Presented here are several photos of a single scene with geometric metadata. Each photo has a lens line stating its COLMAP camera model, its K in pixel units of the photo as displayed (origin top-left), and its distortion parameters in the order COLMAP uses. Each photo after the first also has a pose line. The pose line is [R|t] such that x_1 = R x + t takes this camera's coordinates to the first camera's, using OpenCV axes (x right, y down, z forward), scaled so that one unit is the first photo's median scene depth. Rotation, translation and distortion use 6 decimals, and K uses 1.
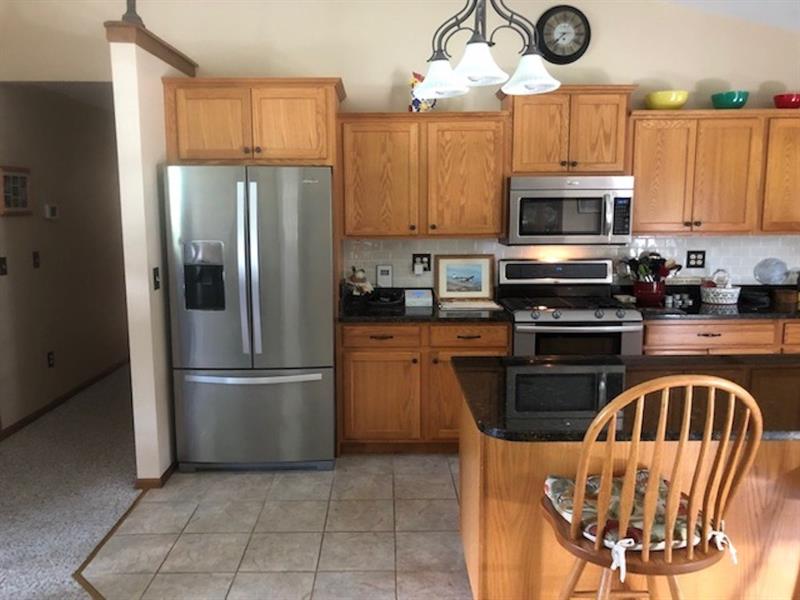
lens RADIAL K [[666.6, 0, 398.6], [0, 666.6, 298.3], [0, 0, 1]] dist [0.039294, -0.024860]
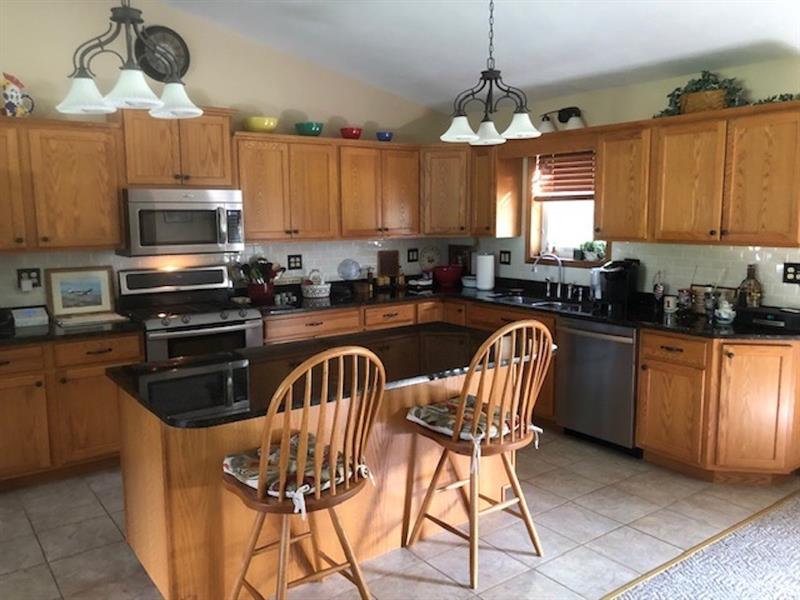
lens RADIAL K [[666.6, 0, 400.2], [0, 666.6, 299.8], [0, 0, 1]] dist [0.039294, -0.024860]
pose [[0.811839, -0.079467, 0.578448, -0.097761], [0.084940, 0.996230, 0.017651, 0.003072], [-0.577670, 0.034803, 0.815528, -0.061860]]
